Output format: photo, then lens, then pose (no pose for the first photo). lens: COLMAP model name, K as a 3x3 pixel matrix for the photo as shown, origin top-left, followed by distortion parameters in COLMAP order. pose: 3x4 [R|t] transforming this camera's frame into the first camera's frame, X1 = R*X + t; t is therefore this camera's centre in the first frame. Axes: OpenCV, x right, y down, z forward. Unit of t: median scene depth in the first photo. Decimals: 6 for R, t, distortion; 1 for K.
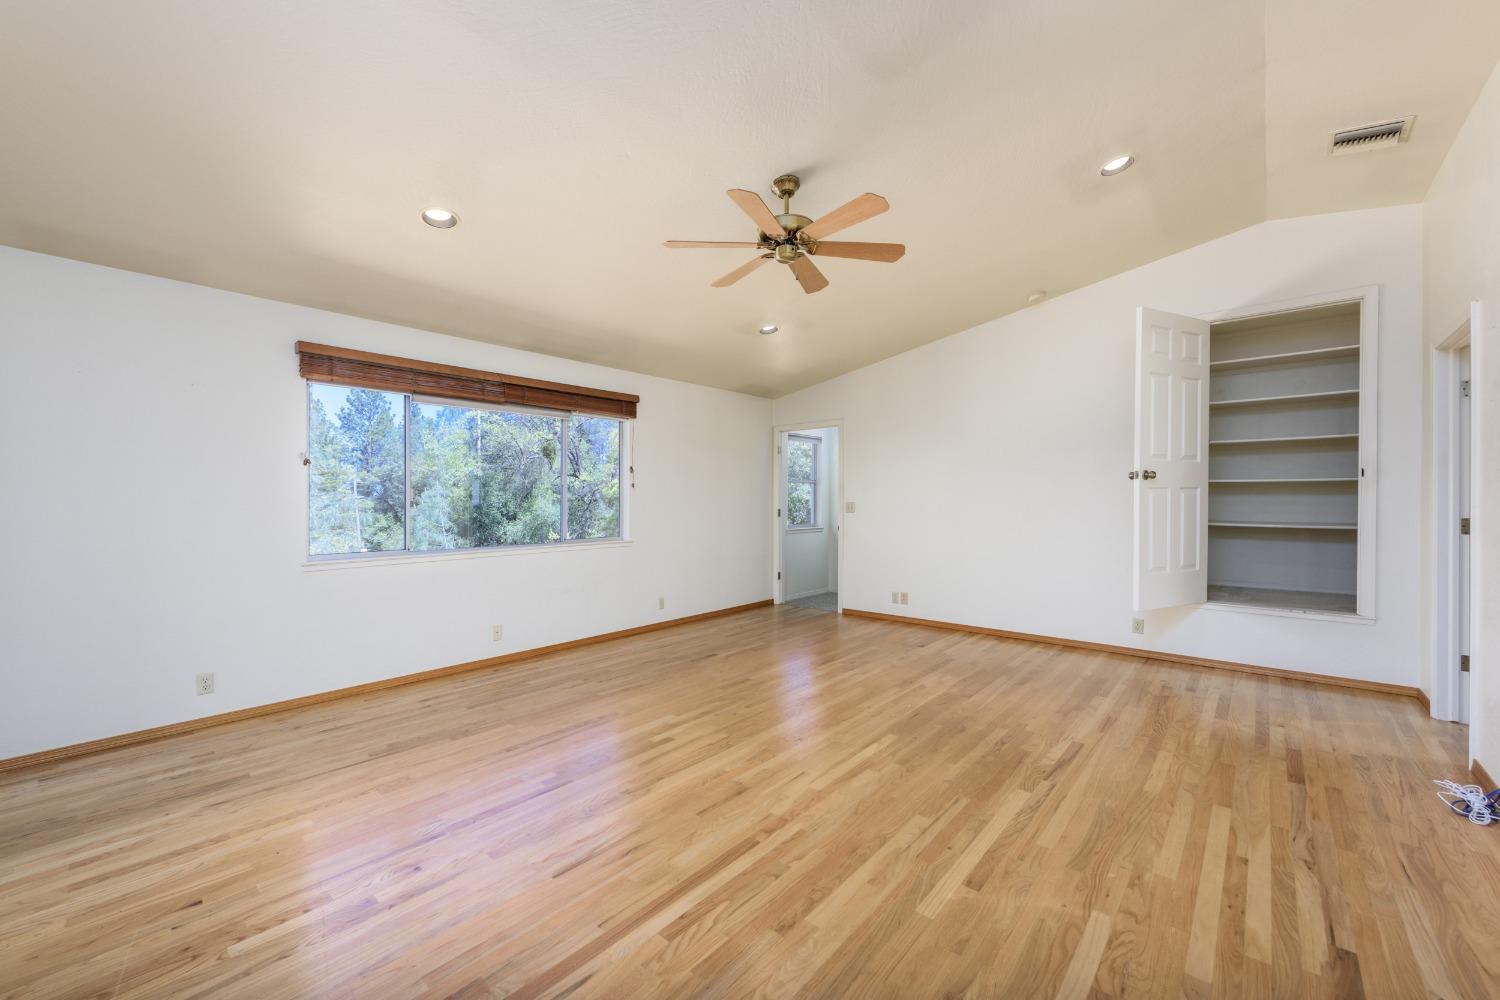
lens RADIAL K [[590.0, 0, 750.1], [0, 590.0, 501.0], [0, 0, 1]] dist [0.007790, -0.001355]
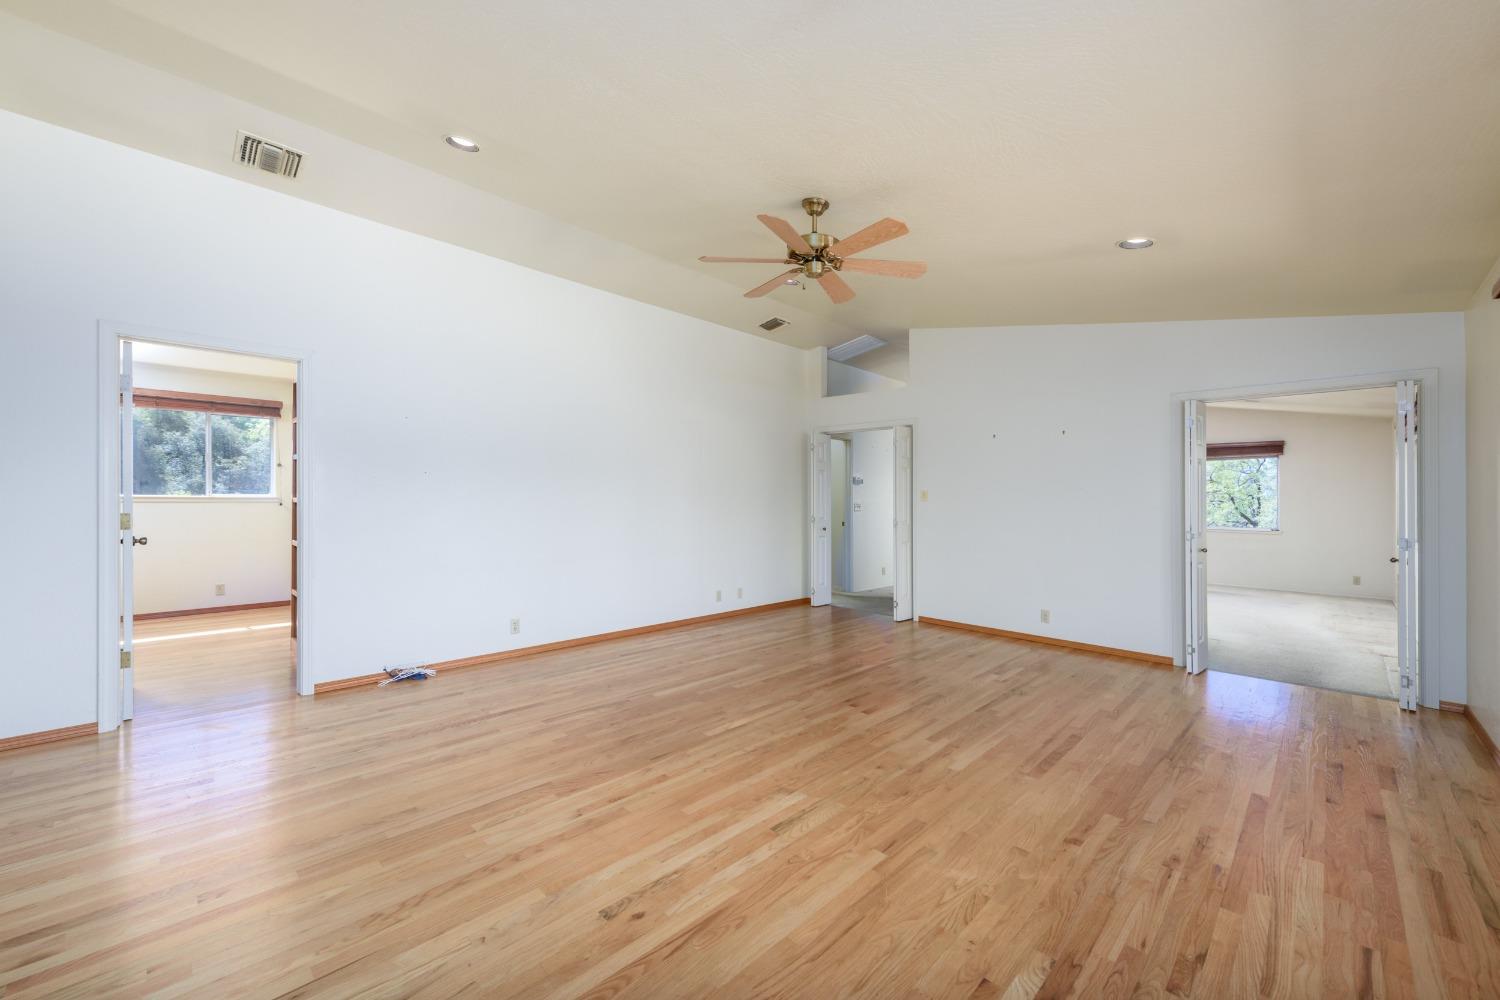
lens RADIAL K [[590.0, 0, 753.3], [0, 590.0, 500.1], [0, 0, 1]] dist [0.007790, -0.001355]
pose [[-0.998446, -0.008437, 0.055092, 0.112712], [-0.008294, 0.999962, 0.002830, -0.003865], [-0.055114, 0.002368, -0.998477, 1.987657]]
